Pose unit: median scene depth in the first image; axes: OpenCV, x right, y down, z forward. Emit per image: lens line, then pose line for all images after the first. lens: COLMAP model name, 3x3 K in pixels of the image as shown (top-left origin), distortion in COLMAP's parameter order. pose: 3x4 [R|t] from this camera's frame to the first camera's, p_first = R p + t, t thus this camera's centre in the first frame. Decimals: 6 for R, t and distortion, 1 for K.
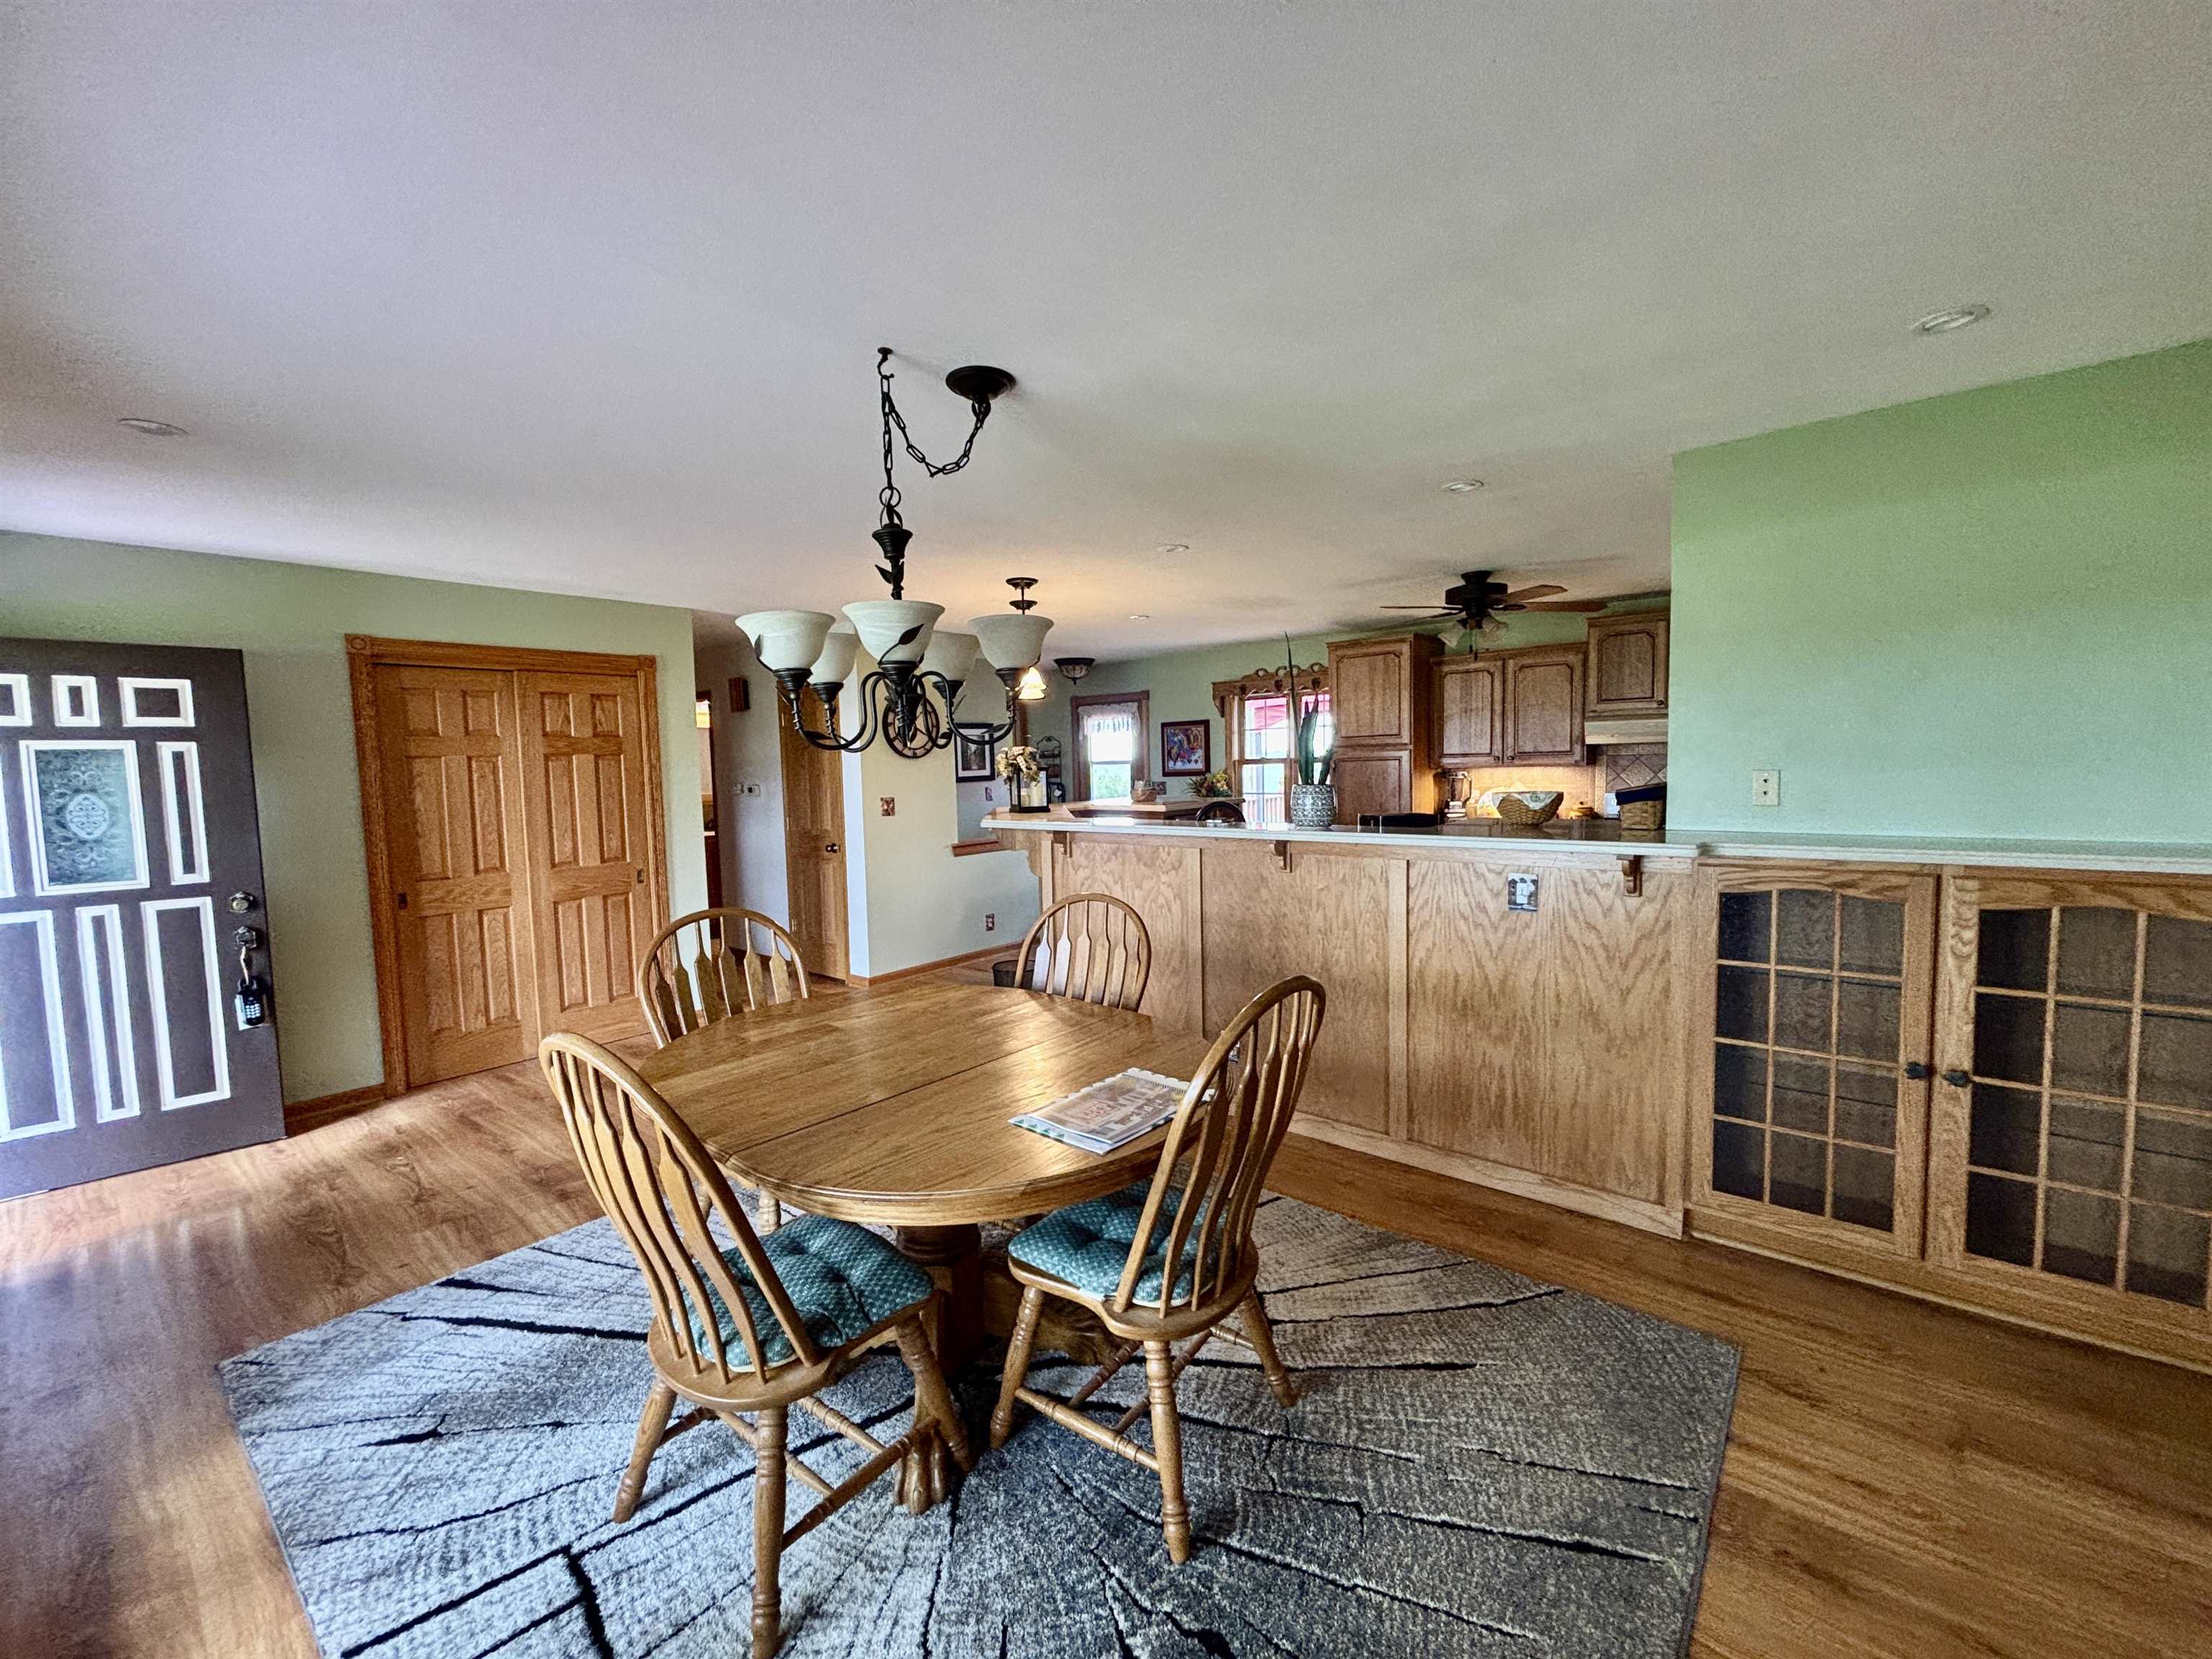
lens RADIAL K [[890.3, 0, 1094.3], [0, 890.3, 825.8], [0, 0, 1]] dist [0.000526, -0.000060]
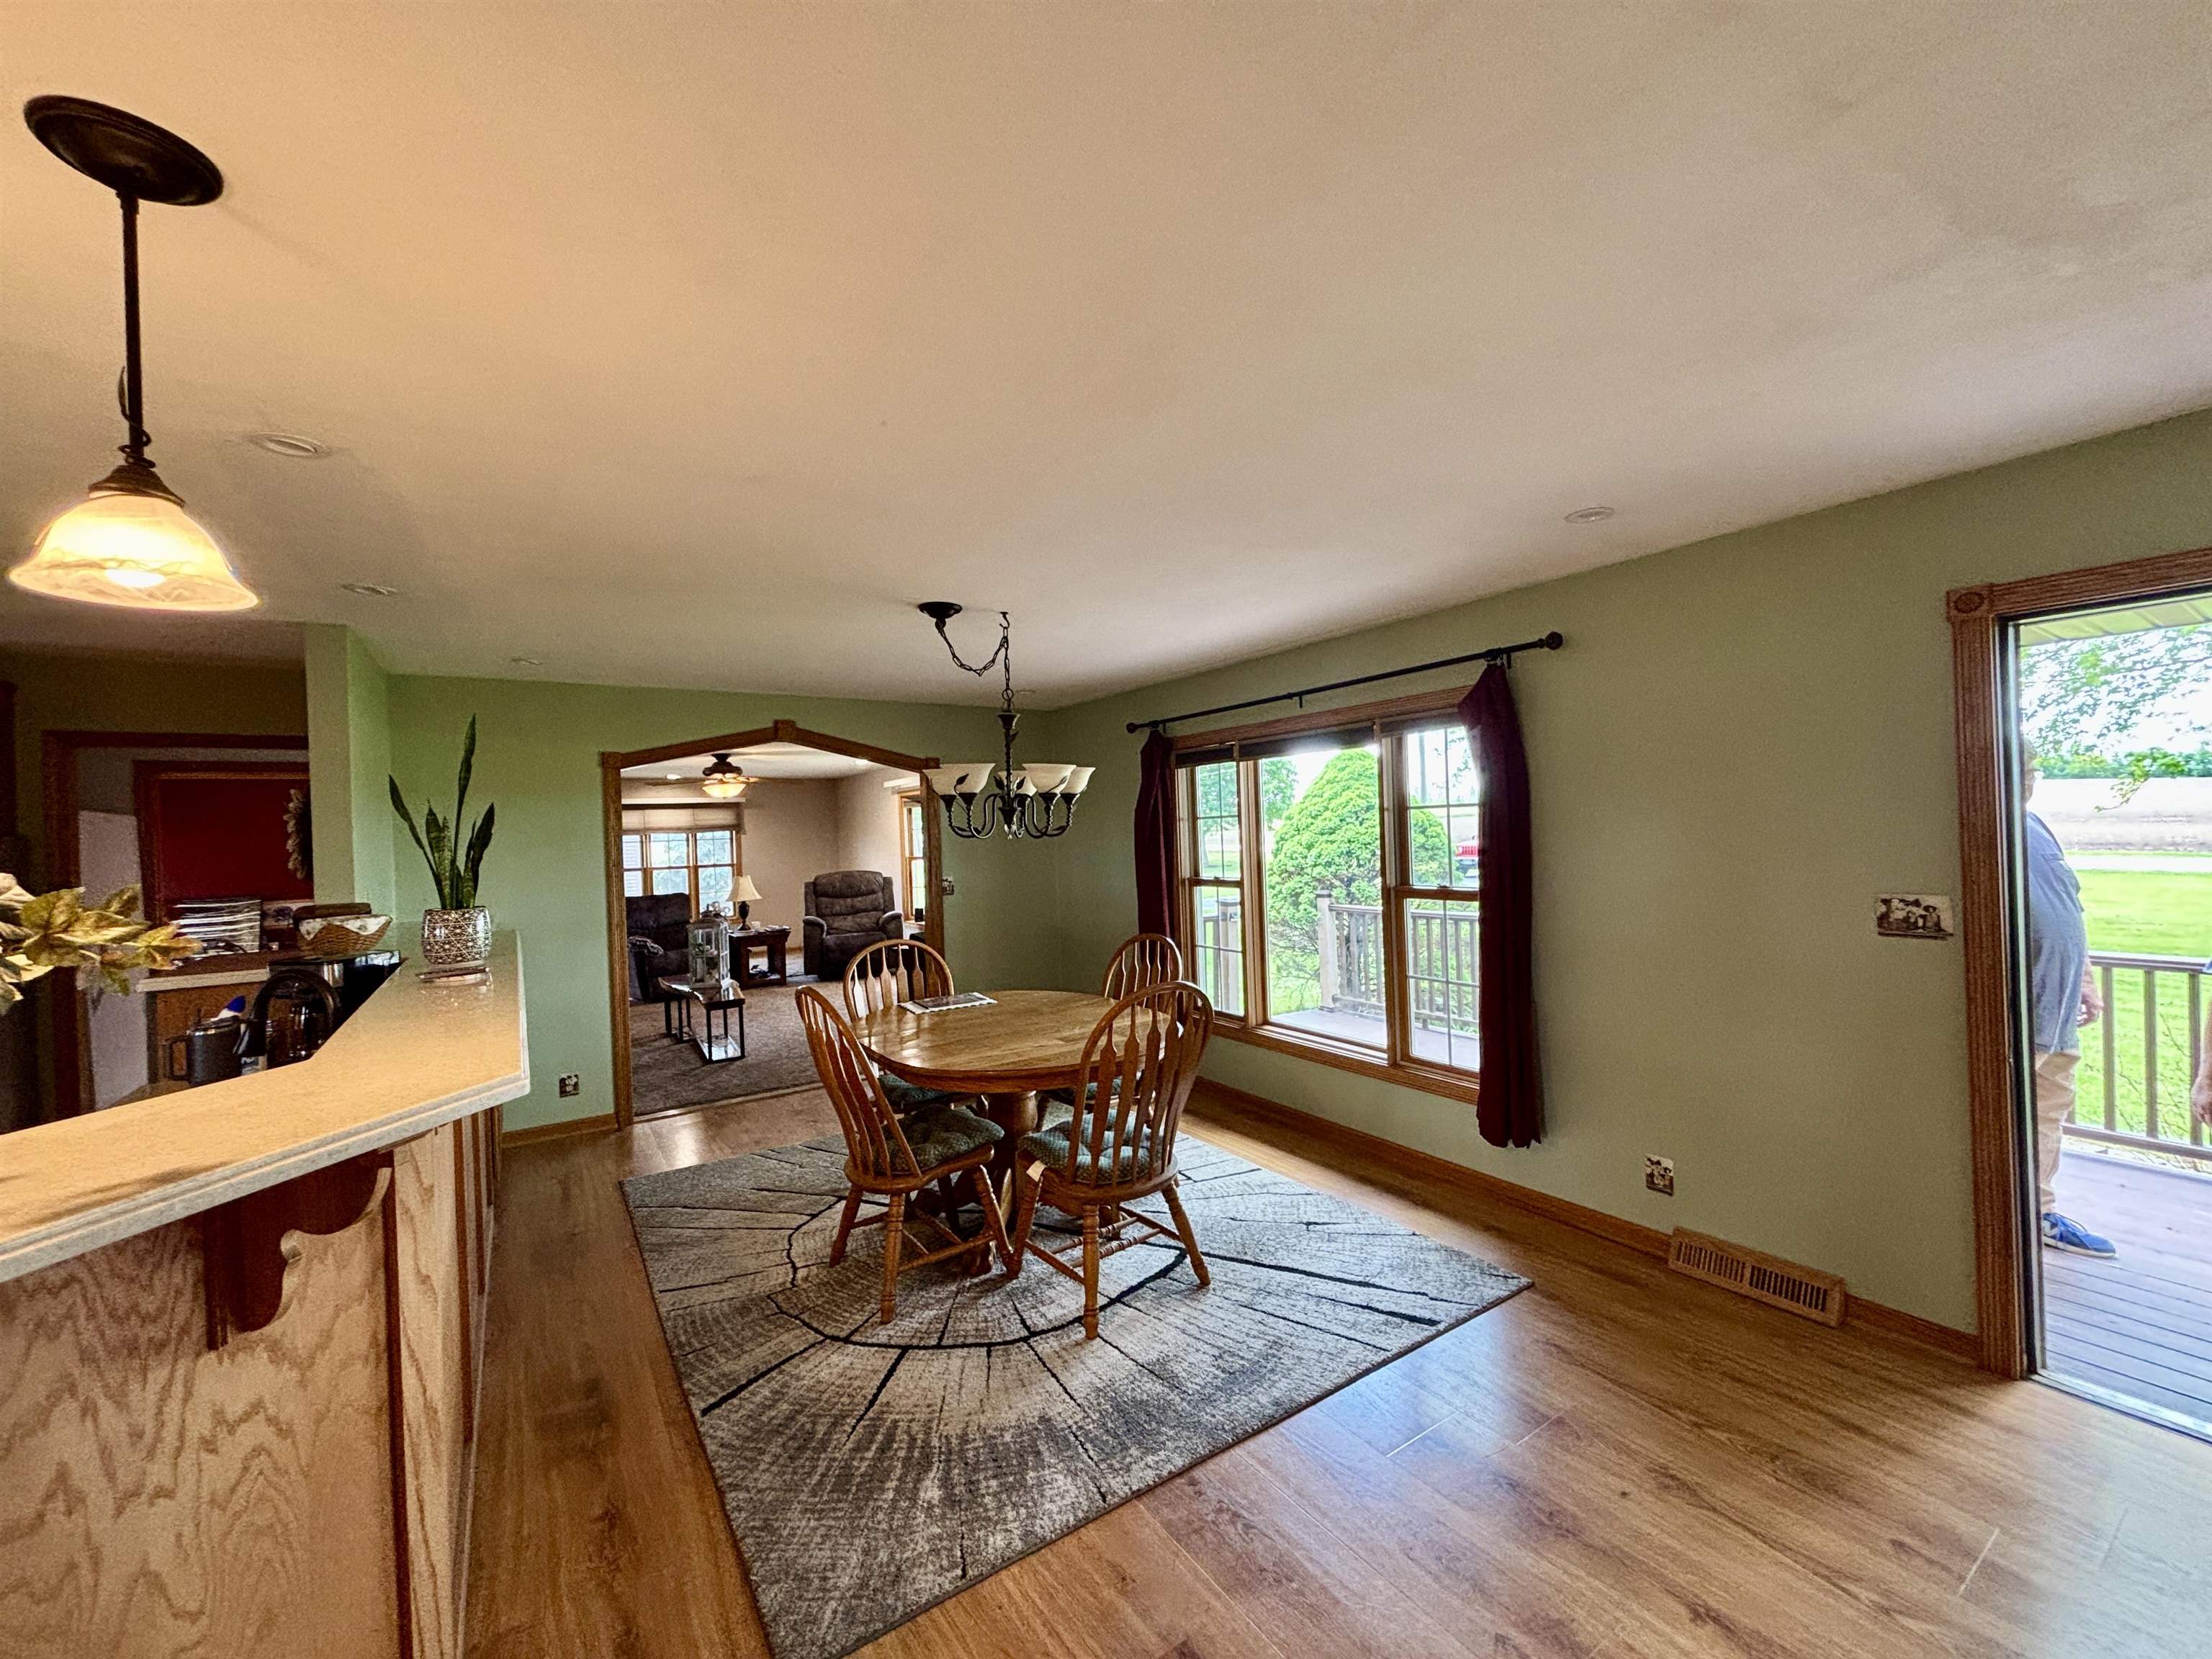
lens RADIAL K [[888.3, 0, 1106.0], [0, 888.3, 829.5], [0, 0, 1]] dist [0.001655, 0.000013]
pose [[-0.958287, 0.059936, 0.279452, -0.317619], [0.080394, 0.994813, 0.062317, -0.071504], [-0.274268, 0.082184, -0.958135, 0.948617]]
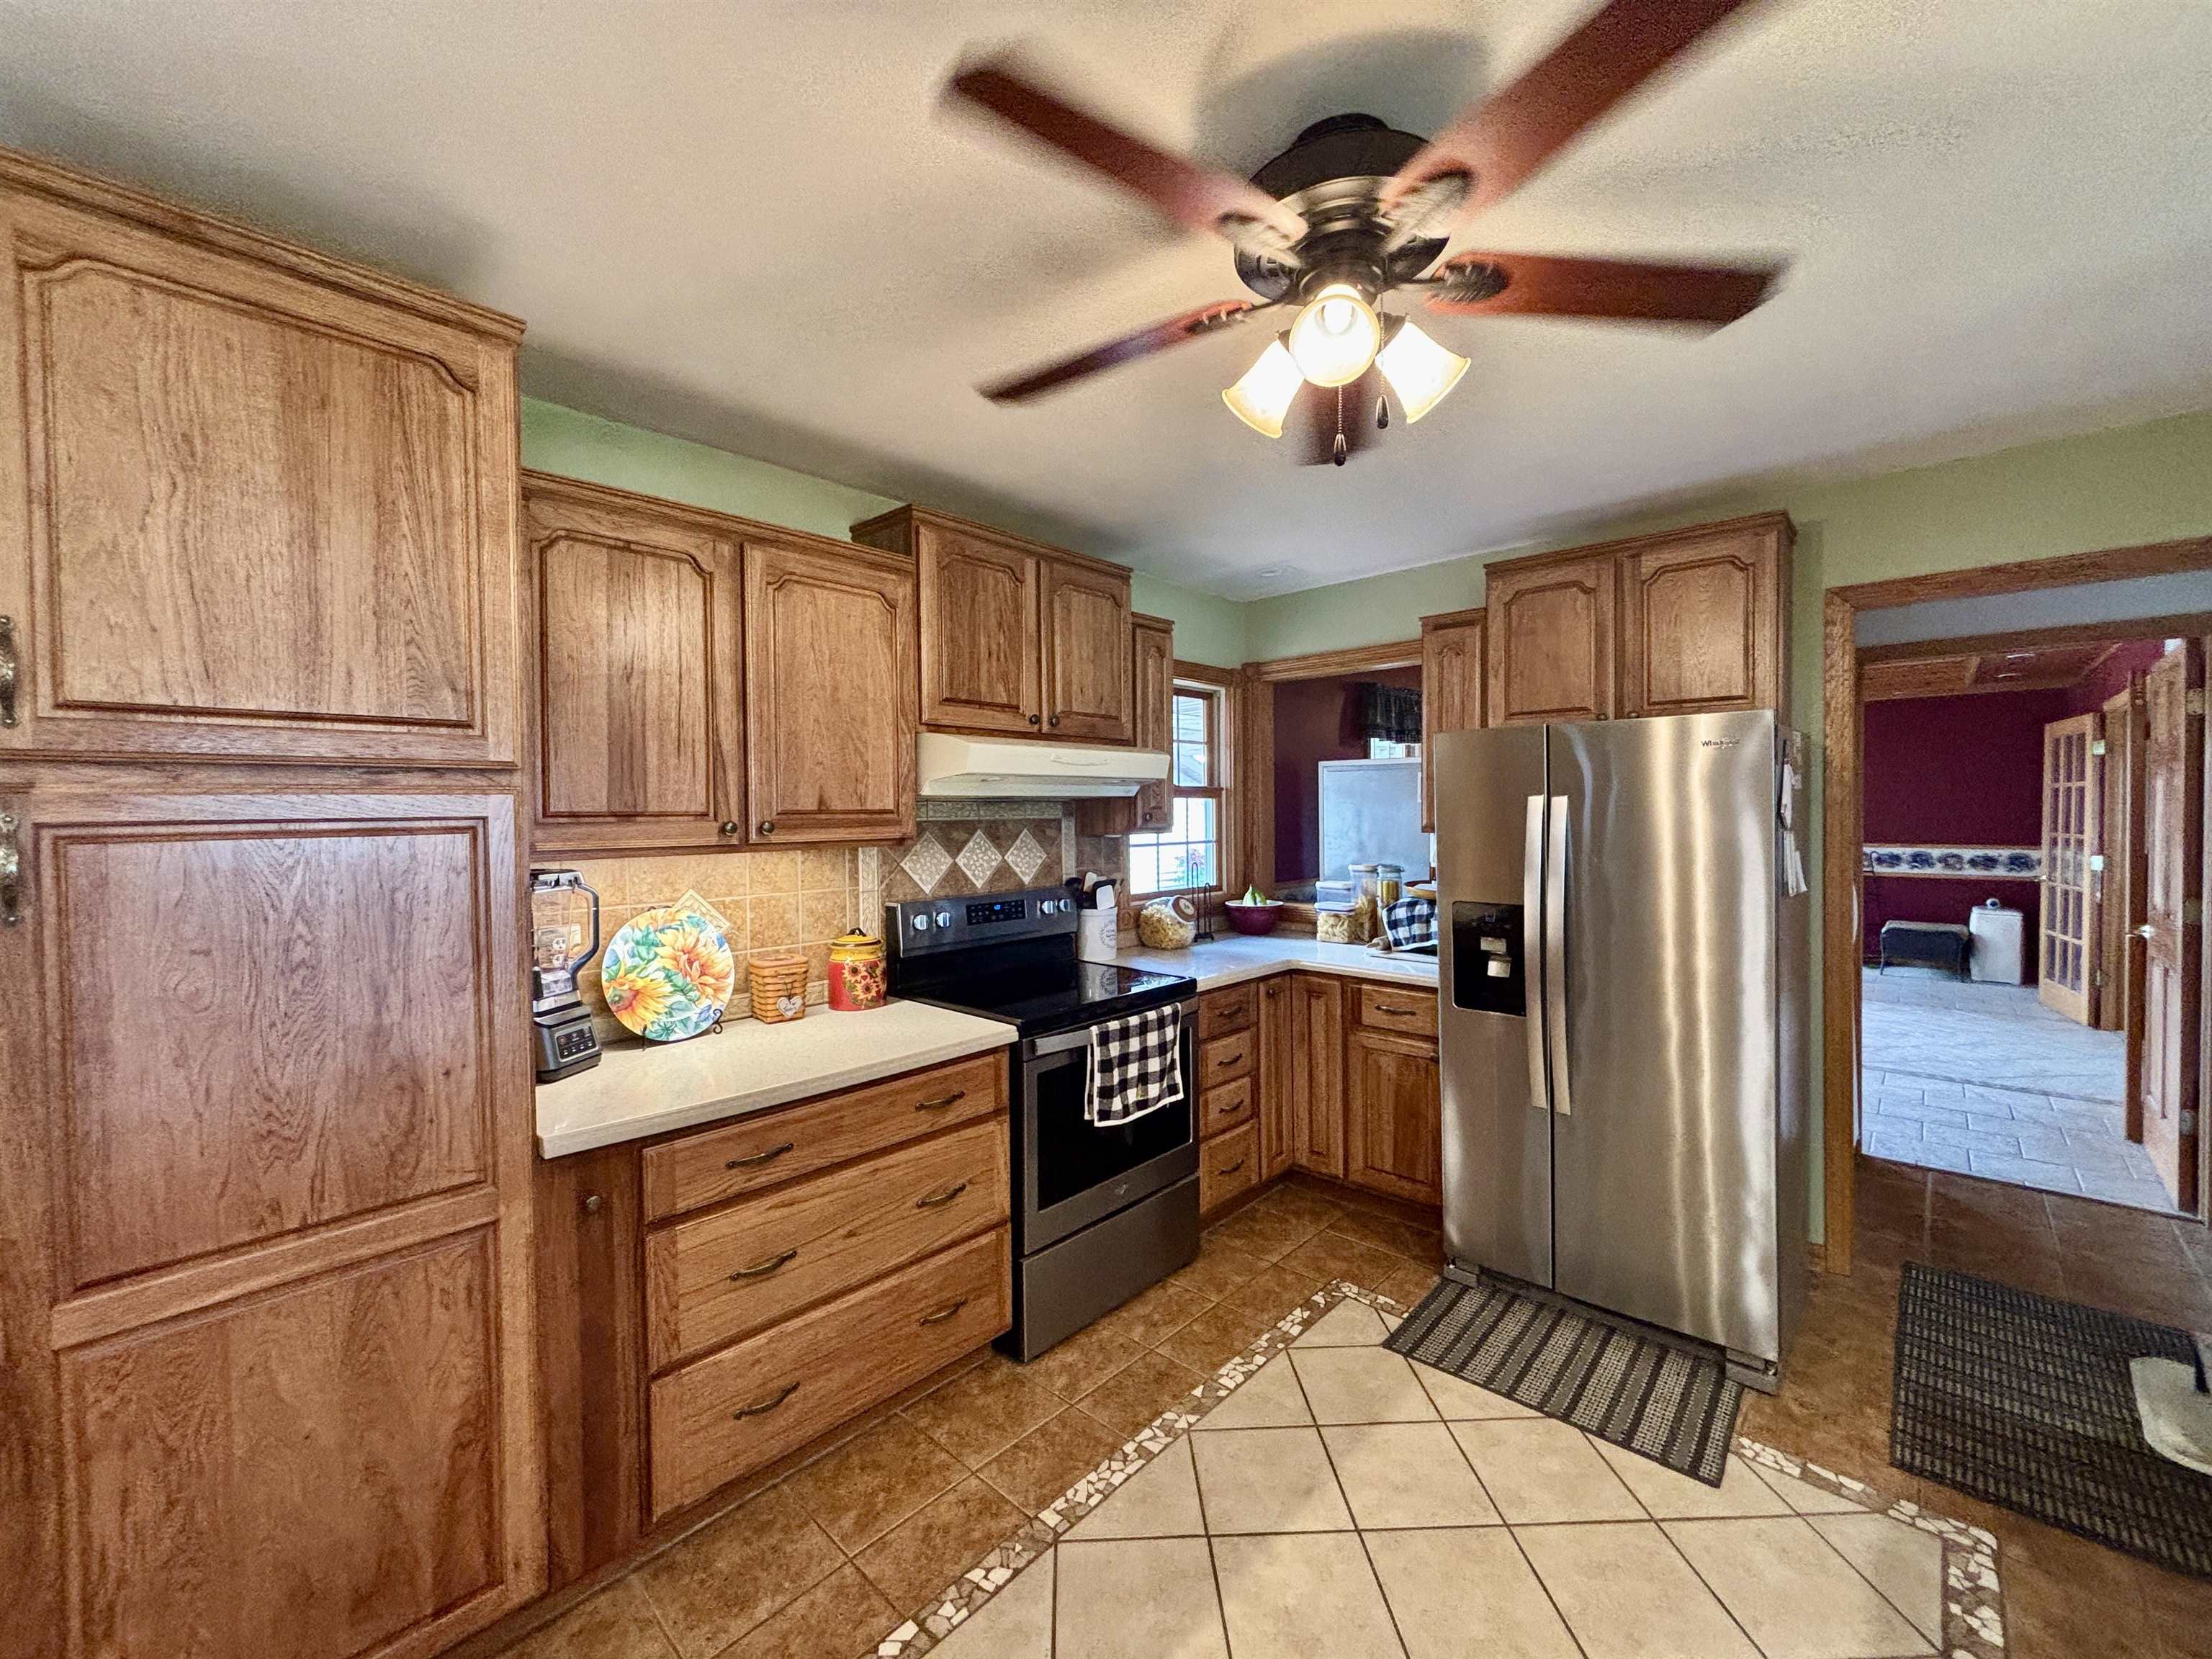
lens RADIAL K [[900.8, 0, 1104.2], [0, 900.8, 826.3], [0, 0, 1]] dist [0.009515, -0.000021]
pose [[0.043811, 0.005755, 0.999023, 0.123628], [0.079770, 0.996770, -0.009241, -0.065674], [-0.995850, 0.080097, 0.043210, 0.901752]]
